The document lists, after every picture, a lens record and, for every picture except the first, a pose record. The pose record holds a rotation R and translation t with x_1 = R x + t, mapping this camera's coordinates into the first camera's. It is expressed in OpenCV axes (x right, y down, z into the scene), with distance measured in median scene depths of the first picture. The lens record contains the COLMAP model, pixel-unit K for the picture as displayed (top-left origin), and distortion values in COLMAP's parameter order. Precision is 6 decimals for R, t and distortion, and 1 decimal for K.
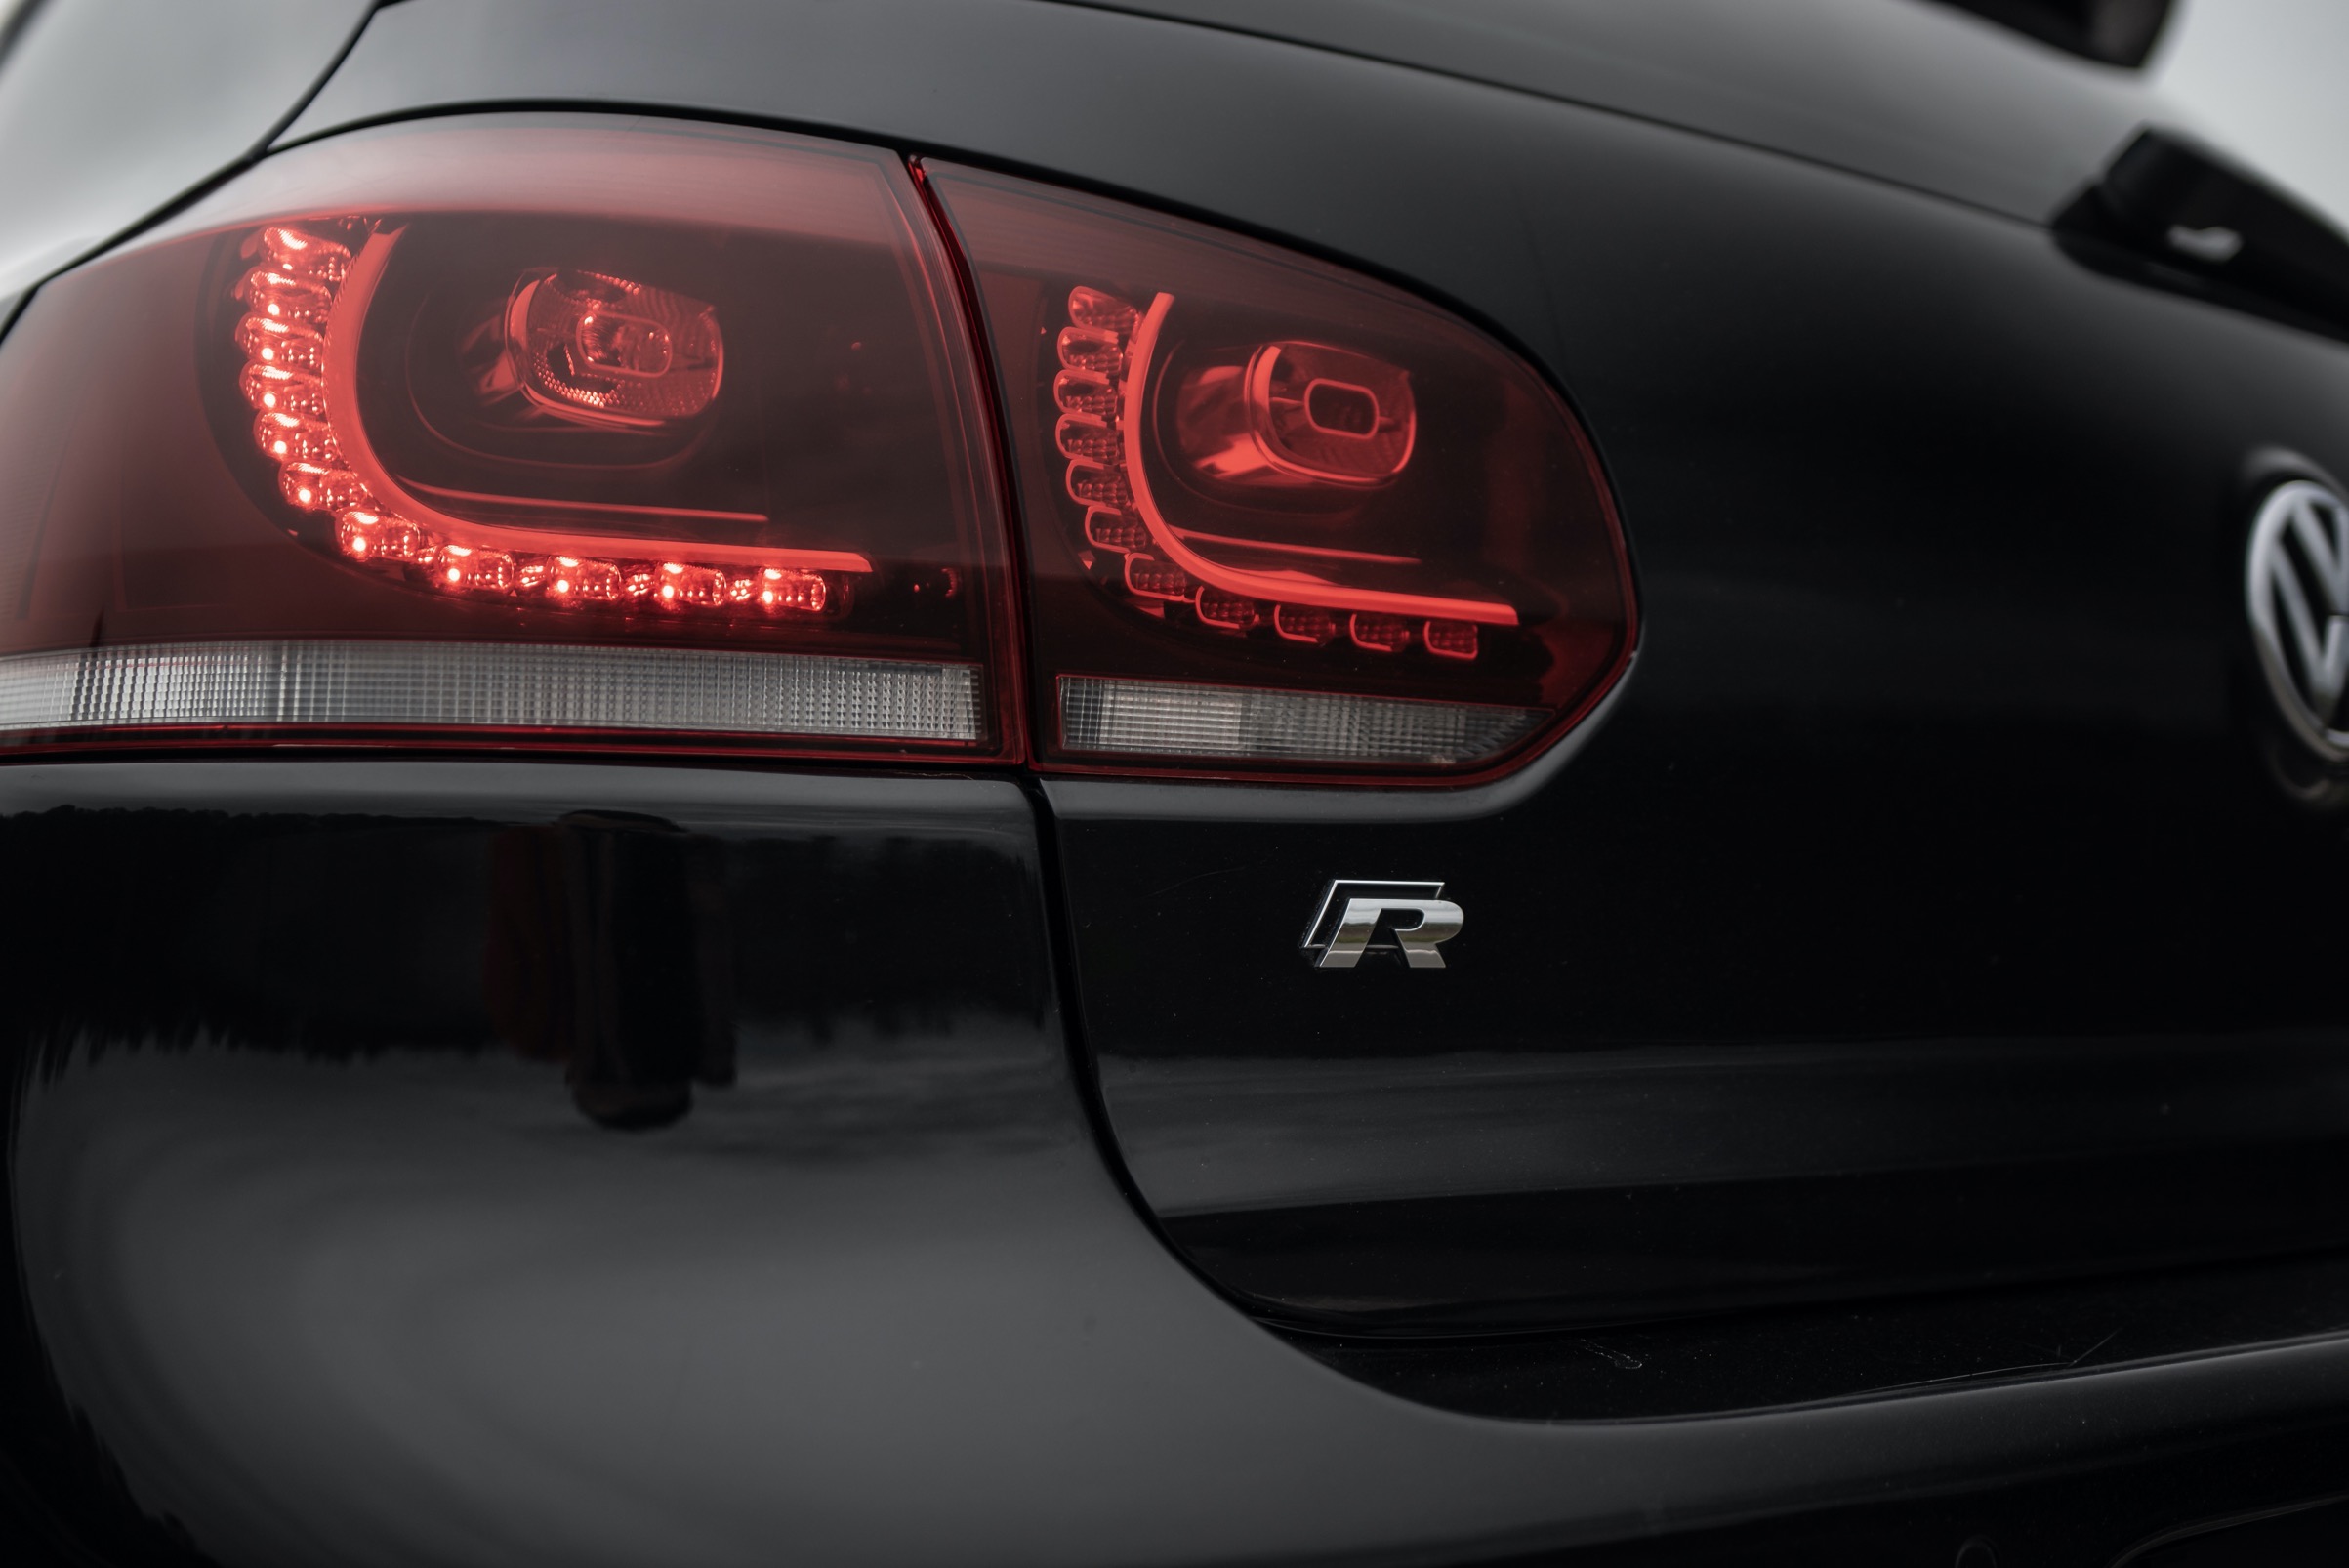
lens RADIAL K [[2414.1, 0, 1174.5], [0, 2414.1, 784.0], [0, 0, 1]] dist [-0.045086, 0.010283]
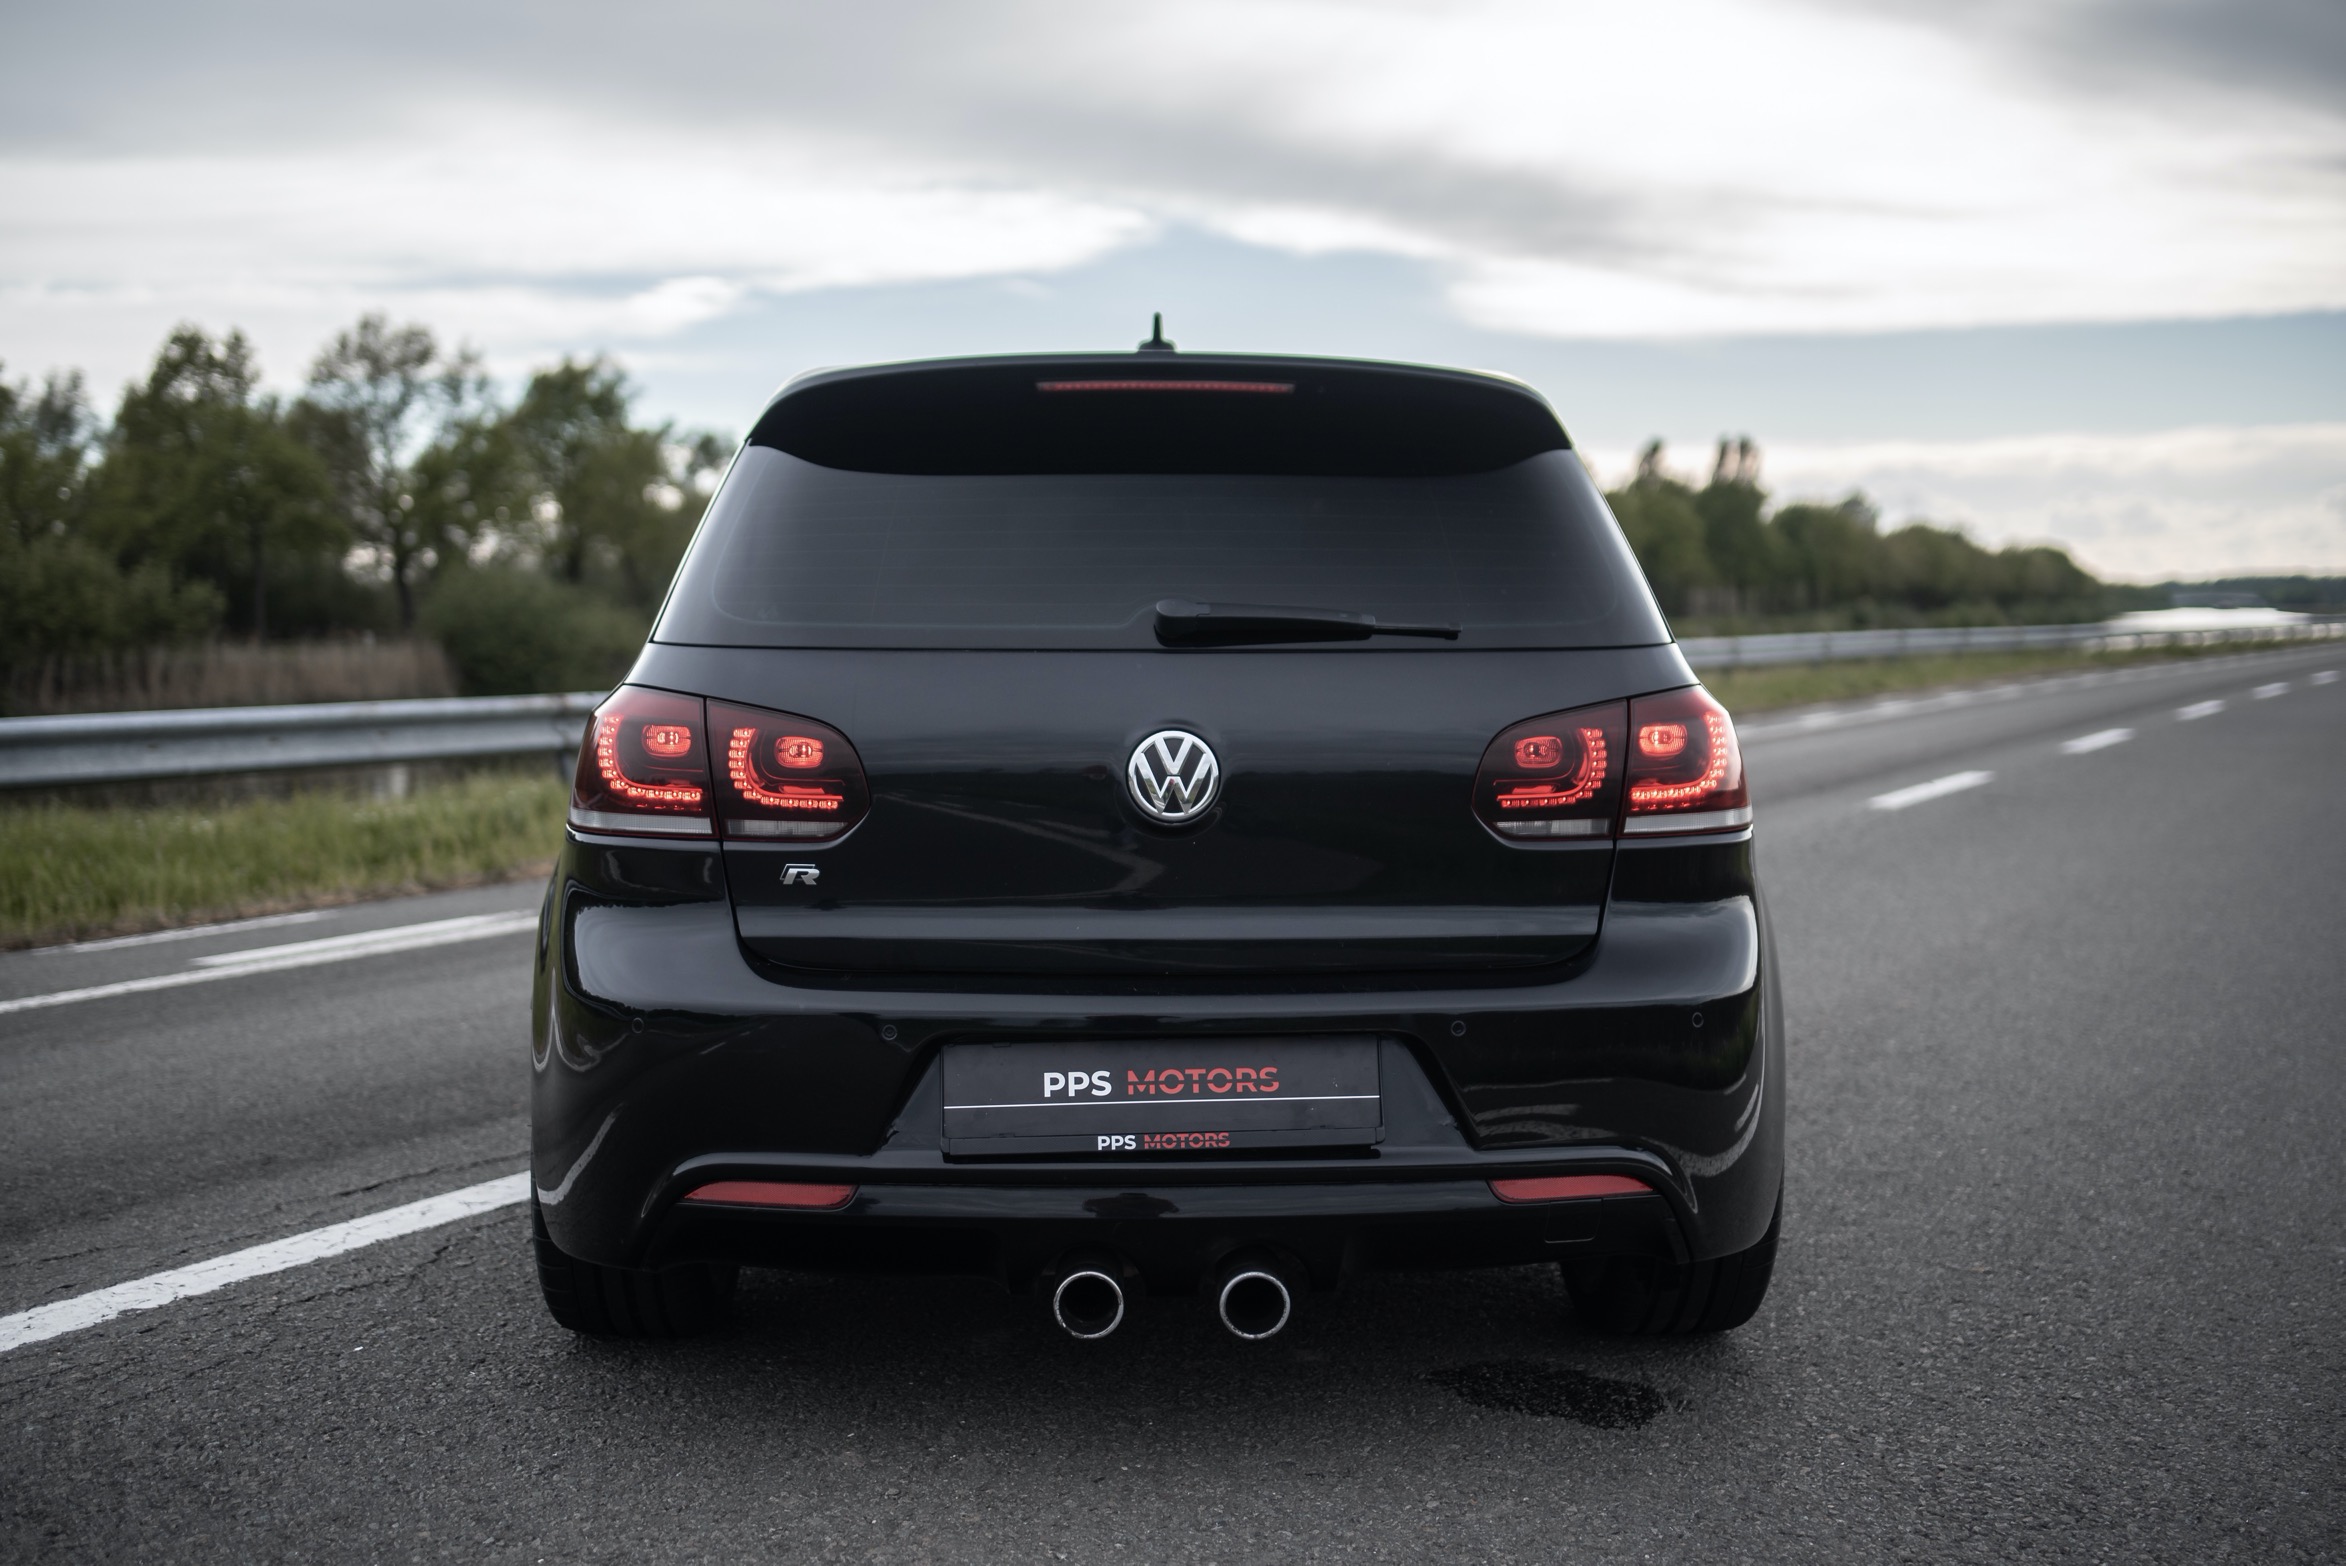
lens RADIAL K [[2411.0, 0, 1173.0], [0, 2411.0, 783.0], [0, 0, 1]] dist [-0.045086, 0.010283]
pose [[0.806162, 0.031853, -0.590837, 3.212238], [0.046337, 0.992085, 0.116709, -0.585136], [0.589878, -0.121464, 0.798305, -2.068741]]
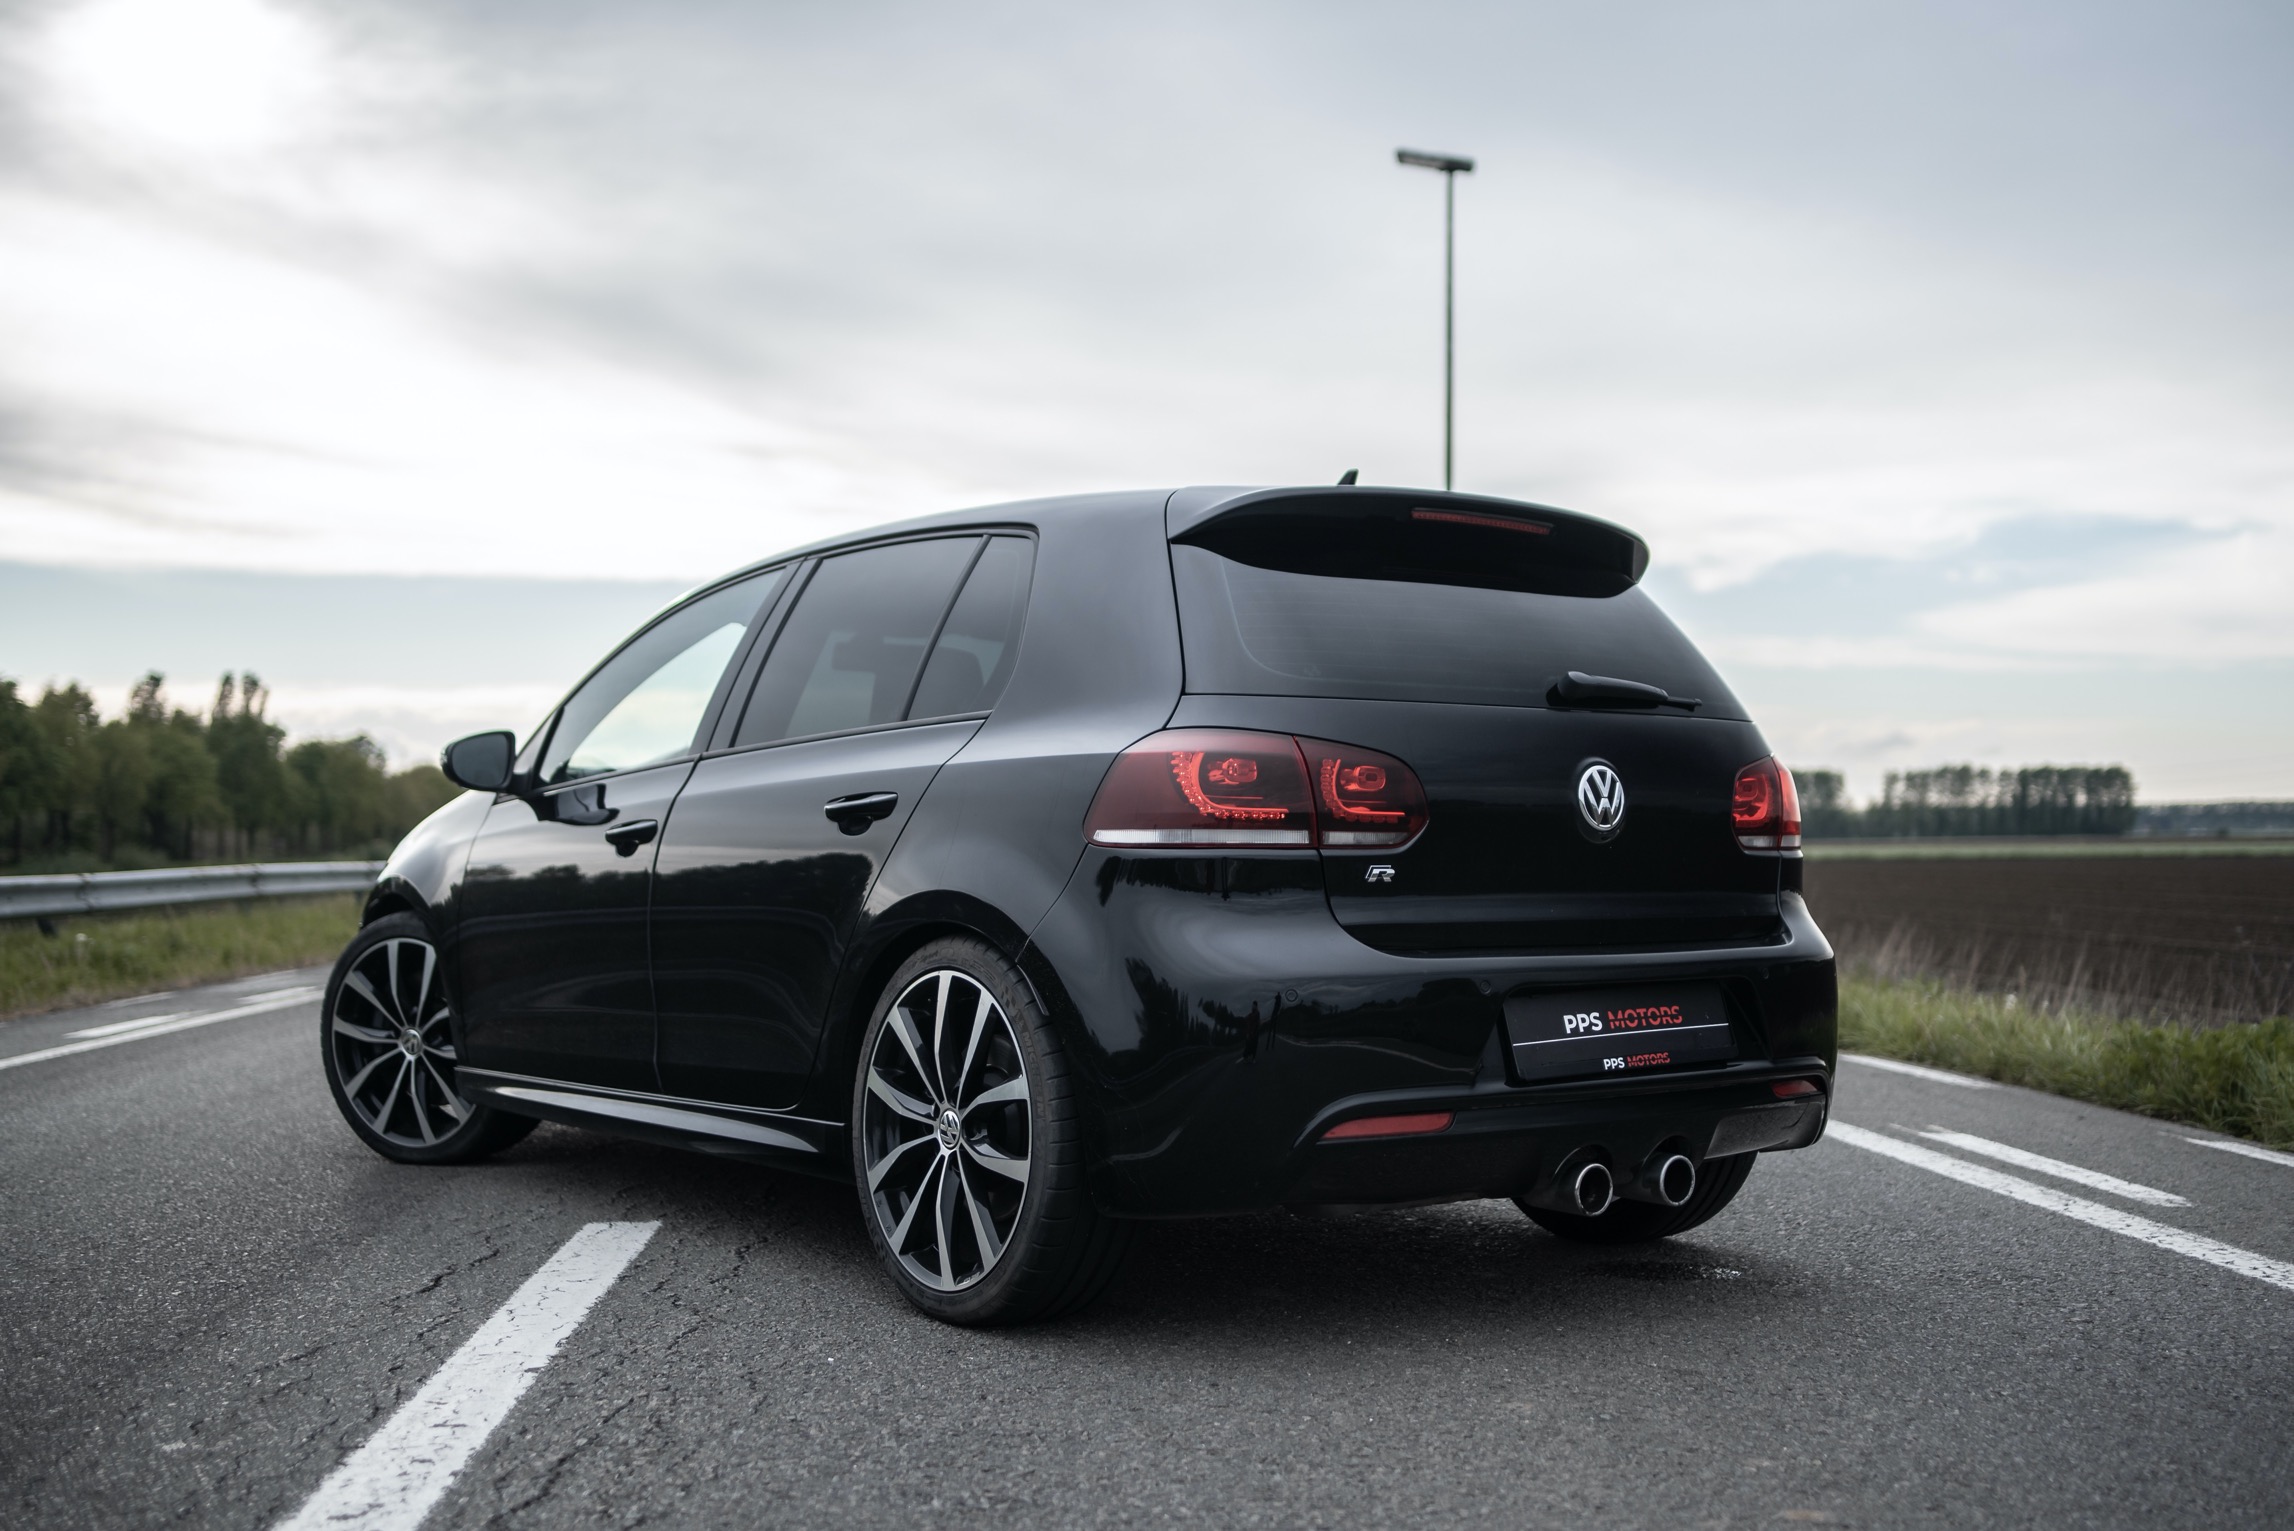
lens RADIAL K [[2357.5, 0, 1147.0], [0, 2357.5, 765.5], [0, 0, 1]] dist [-0.045086, 0.010283]
pose [[0.999686, -0.011175, -0.022444, -0.325206], [0.011798, 0.999543, 0.027836, -0.349008], [0.022123, -0.028092, 0.999361, -4.436054]]
